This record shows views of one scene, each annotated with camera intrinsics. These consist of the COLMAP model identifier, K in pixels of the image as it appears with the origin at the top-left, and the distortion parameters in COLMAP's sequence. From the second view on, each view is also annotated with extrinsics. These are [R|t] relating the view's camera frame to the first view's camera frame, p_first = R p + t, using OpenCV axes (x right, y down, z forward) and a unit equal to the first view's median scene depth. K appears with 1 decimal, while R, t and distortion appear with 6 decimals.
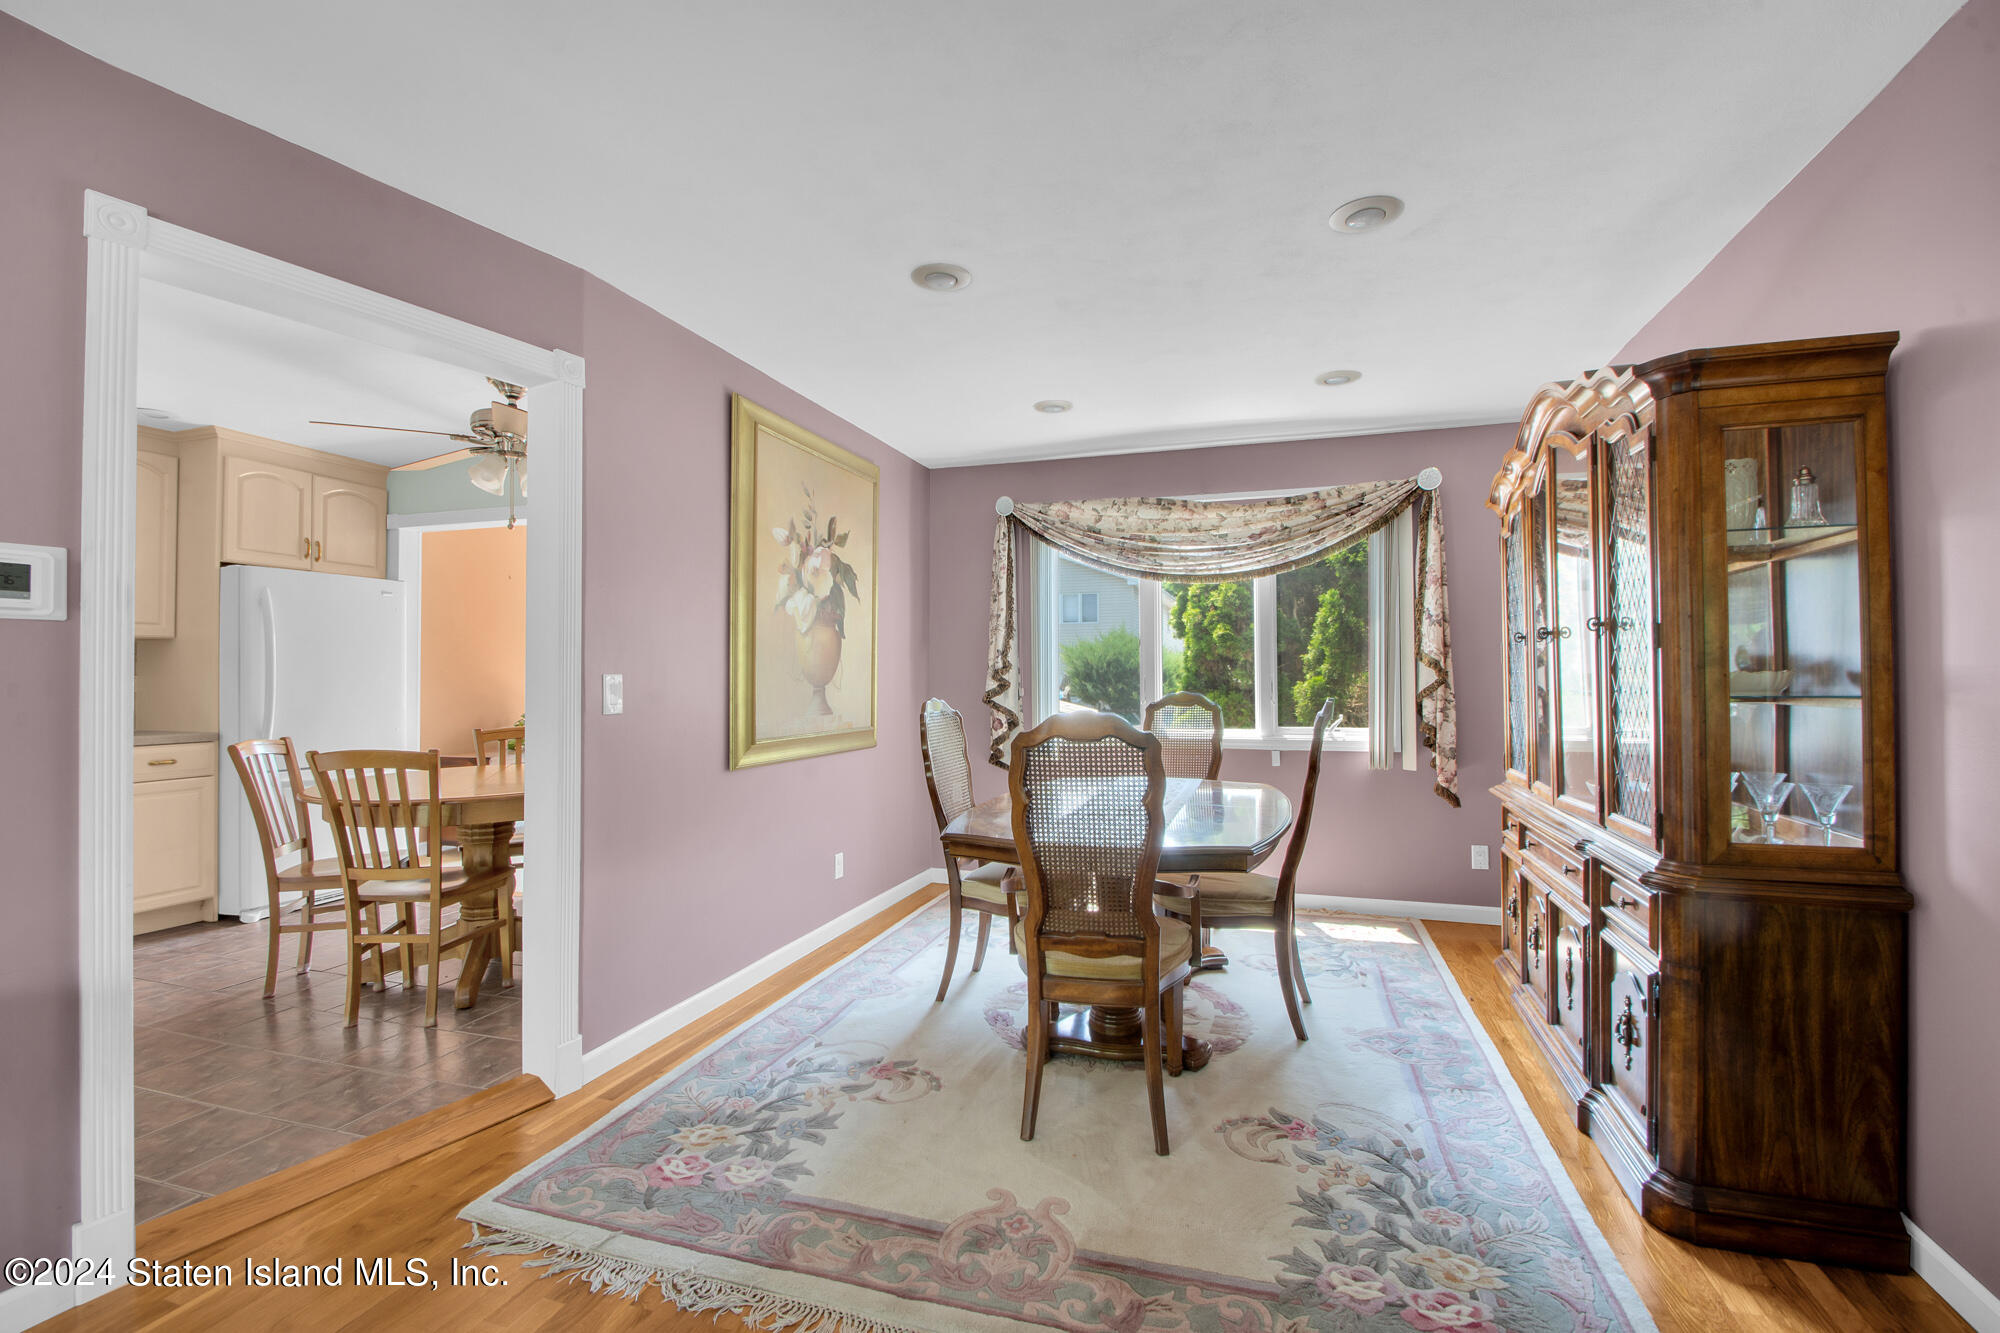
lens RADIAL K [[885.8, 0, 998.5], [0, 885.8, 658.5], [0, 0, 1]] dist [0.015024, -0.015463]
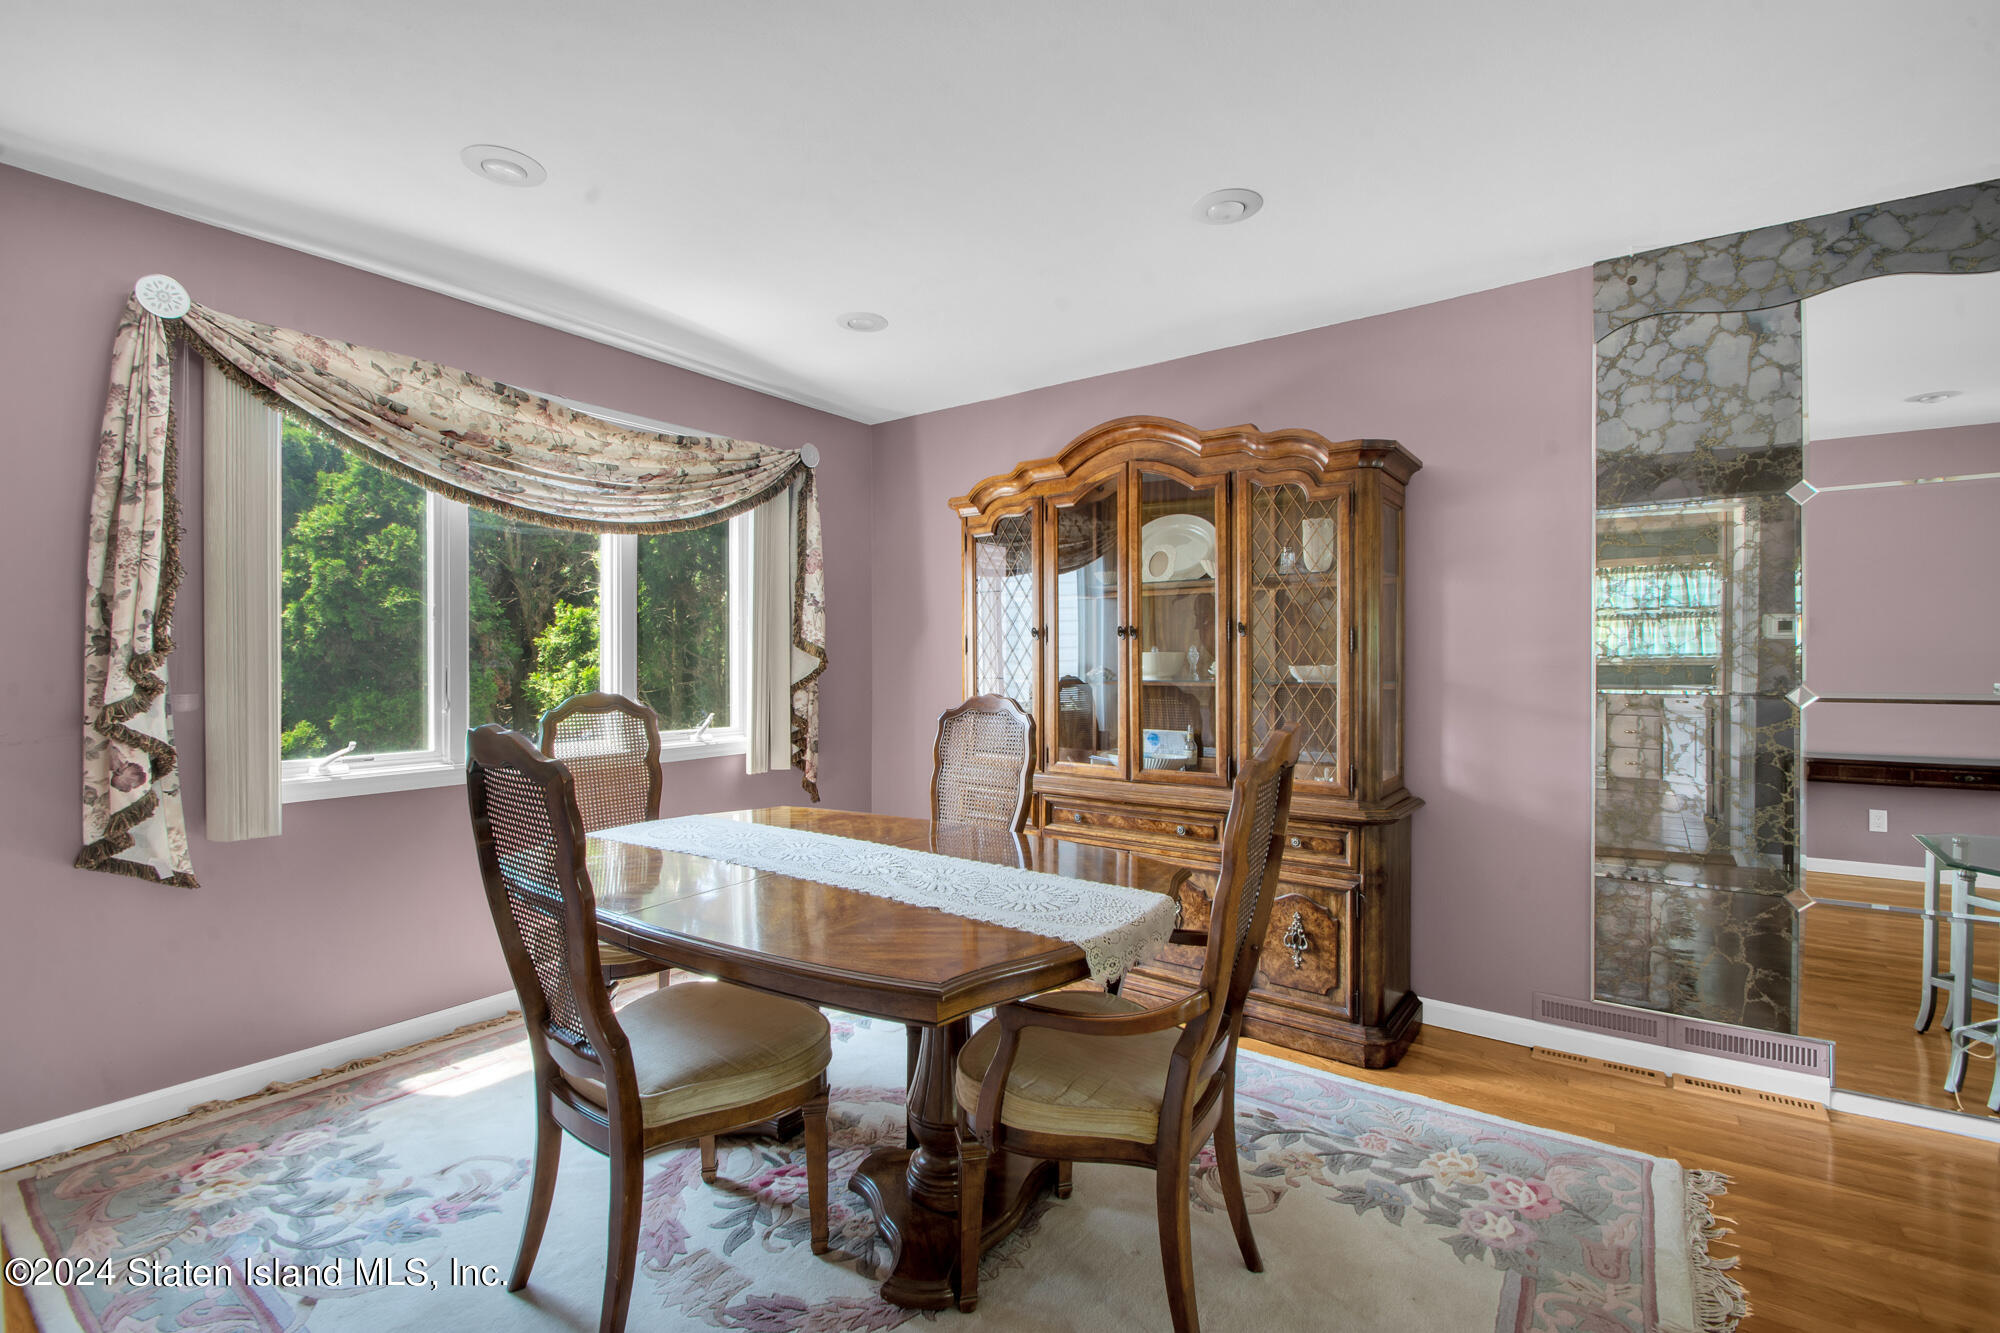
lens RADIAL K [[885.8, 0, 998.5], [0, 885.8, 658.5], [0, 0, 1]] dist [0.015024, -0.015463]
pose [[0.298990, 0.004824, 0.954244, -0.325141], [-0.020010, 0.999799, 0.001216, 0.005614], [-0.954046, -0.019458, 0.299027, 0.495911]]
